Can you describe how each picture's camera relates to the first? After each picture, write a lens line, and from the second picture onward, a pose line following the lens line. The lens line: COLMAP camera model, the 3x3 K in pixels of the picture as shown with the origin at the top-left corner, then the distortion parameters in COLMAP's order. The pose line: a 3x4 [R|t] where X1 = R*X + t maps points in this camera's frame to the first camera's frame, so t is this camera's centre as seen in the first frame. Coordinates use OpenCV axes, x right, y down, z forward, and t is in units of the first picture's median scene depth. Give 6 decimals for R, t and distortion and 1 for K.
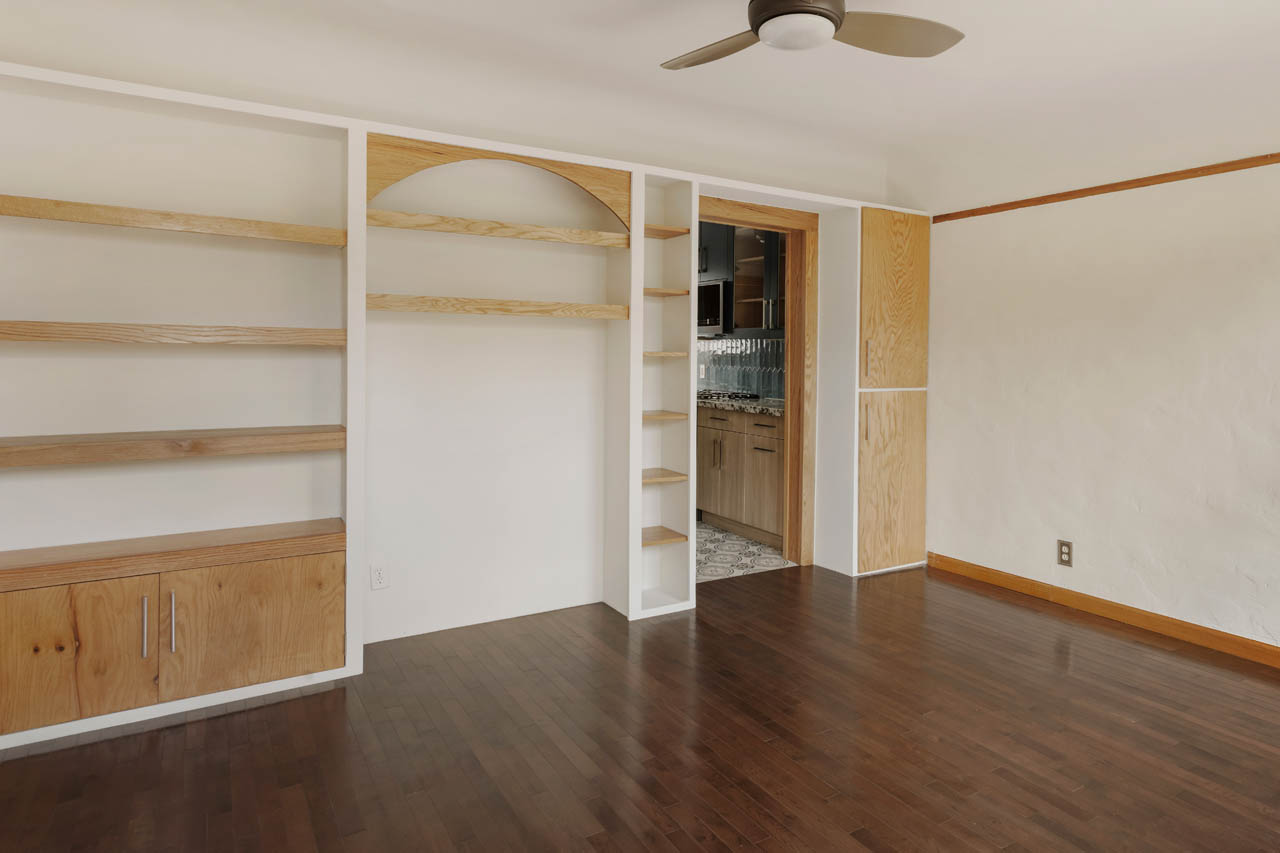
lens RADIAL K [[705.2, 0, 638.9], [0, 705.2, 357.9], [0, 0, 1]] dist [0.000390, -0.000676]
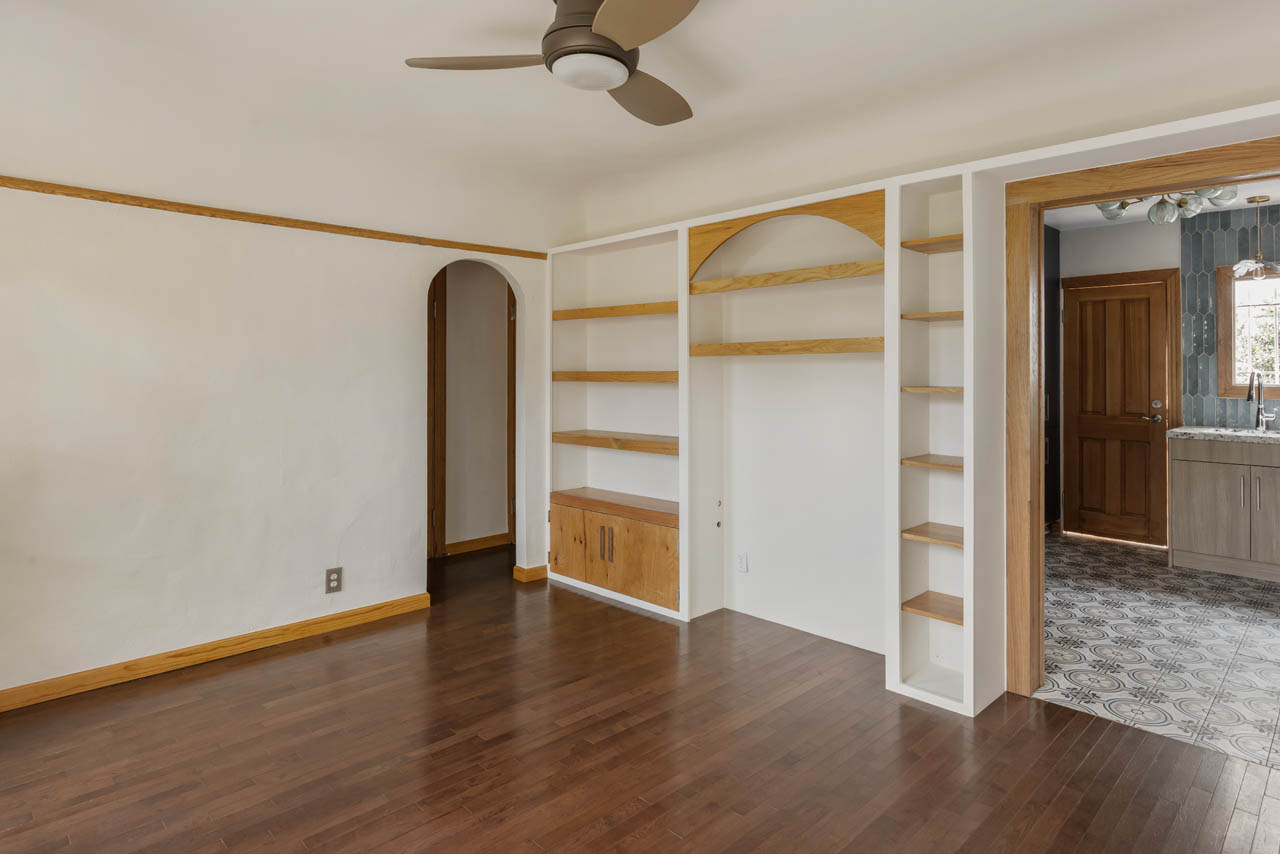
lens RADIAL K [[688.0, 0, 636.5], [0, 688.0, 381.7], [0, 0, 1]] dist [-0.001381, -0.000007]
pose [[0.282017, -0.004365, -0.959399, 0.878665], [-0.008778, 0.999936, -0.007130, -0.009290], [0.959369, 0.010433, 0.281961, 0.531757]]
